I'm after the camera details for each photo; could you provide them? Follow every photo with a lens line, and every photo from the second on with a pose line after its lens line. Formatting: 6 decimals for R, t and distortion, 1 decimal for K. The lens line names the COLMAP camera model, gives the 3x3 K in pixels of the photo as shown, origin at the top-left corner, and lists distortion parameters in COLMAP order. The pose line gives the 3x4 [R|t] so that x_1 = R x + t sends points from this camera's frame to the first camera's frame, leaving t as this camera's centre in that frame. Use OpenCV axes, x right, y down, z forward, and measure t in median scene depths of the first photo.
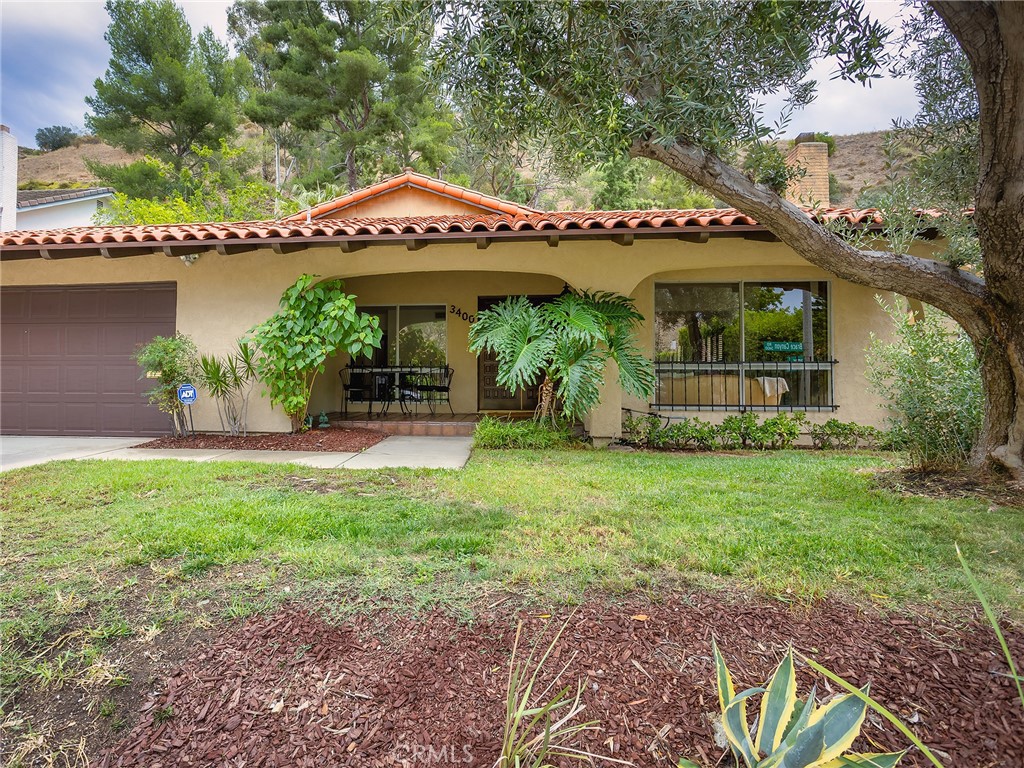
lens RADIAL K [[484.5, 0, 516.0], [0, 484.5, 379.2], [0, 0, 1]] dist [-0.049487, 0.030161]
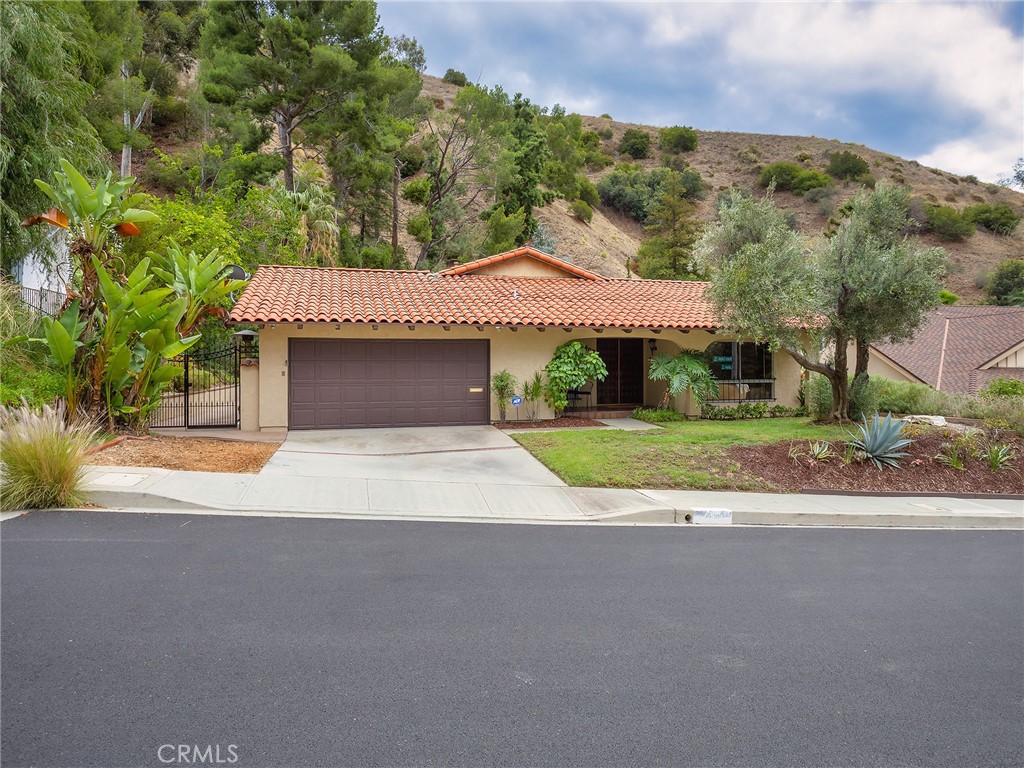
lens RADIAL K [[540.5, 0, 574.3], [0, 540.5, 370.3], [0, 0, 1]] dist [-0.021213, 0.000685]
pose [[0.931750, -0.004063, 0.363076, -1.189232], [-0.000780, 0.999913, 0.013192, -0.116436], [-0.363098, -0.012575, 0.931666, -1.067624]]
